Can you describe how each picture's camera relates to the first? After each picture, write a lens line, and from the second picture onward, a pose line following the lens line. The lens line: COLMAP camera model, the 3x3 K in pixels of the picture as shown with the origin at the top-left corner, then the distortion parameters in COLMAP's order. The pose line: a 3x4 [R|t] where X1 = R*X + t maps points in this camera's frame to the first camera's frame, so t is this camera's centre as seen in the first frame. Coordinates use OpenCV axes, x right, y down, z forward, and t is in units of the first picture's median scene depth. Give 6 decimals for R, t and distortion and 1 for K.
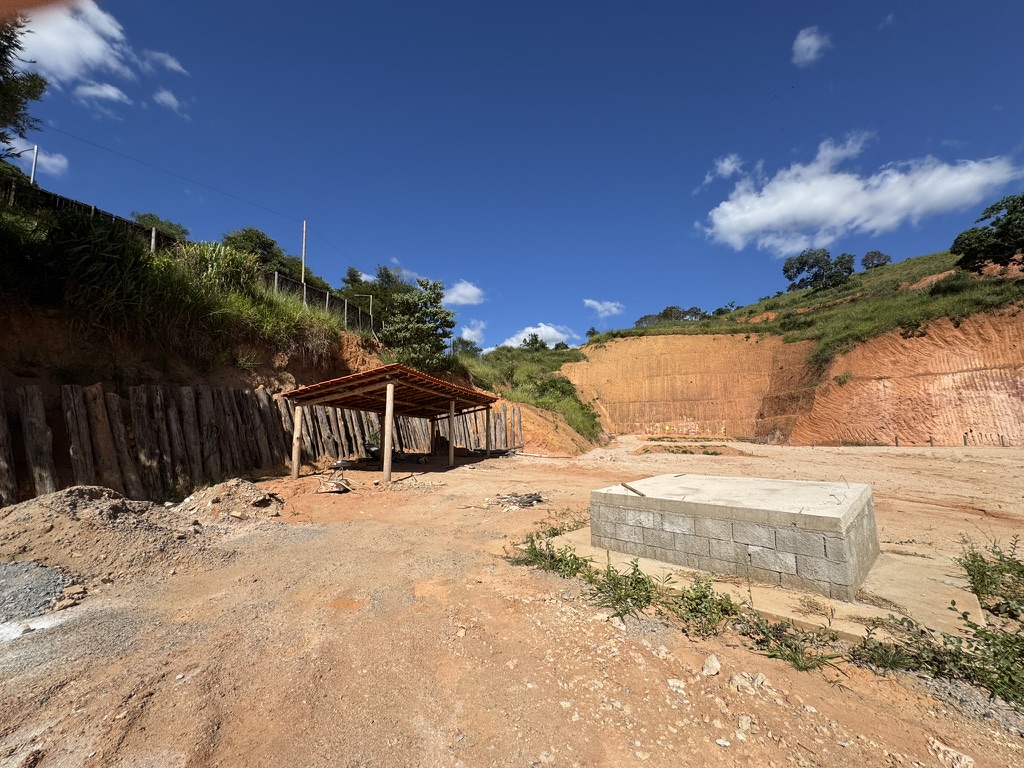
lens RADIAL K [[414.3, 0, 508.1], [0, 414.3, 384.1], [0, 0, 1]] dist [-0.002320, 0.000384]
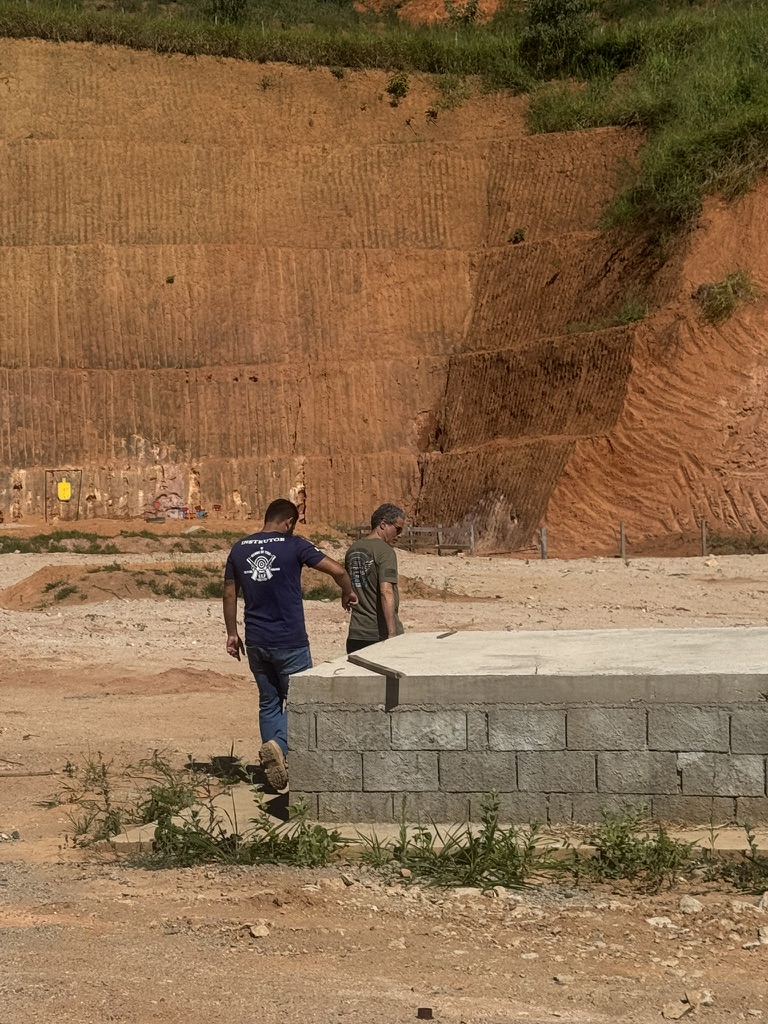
lens RADIAL K [[2241.0, 0, 380.2], [0, 2241.0, 515.3], [0, 0, 1]] dist [0.194162, 0.000000]
pose [[0.854348, -0.013531, 0.519526, -0.182337], [-0.047290, 0.993490, 0.103643, -0.022245], [-0.517546, -0.113115, 0.848146, -0.169704]]
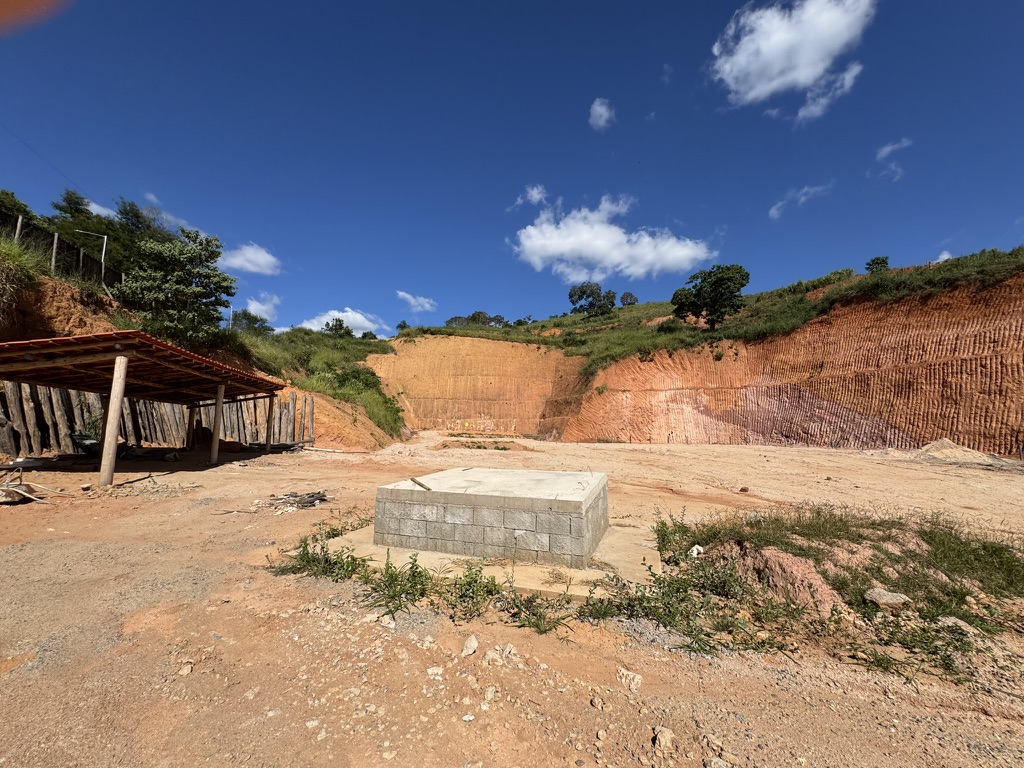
lens RADIAL K [[414.3, 0, 512.5], [0, 414.3, 390.2], [0, 0, 1]] dist [-0.002320, 0.000384]
pose [[0.890332, 0.064544, 0.450714, 0.007424], [-0.076335, 0.997050, 0.008008, 0.000321], [-0.448867, -0.041535, 0.892633, 0.002405]]
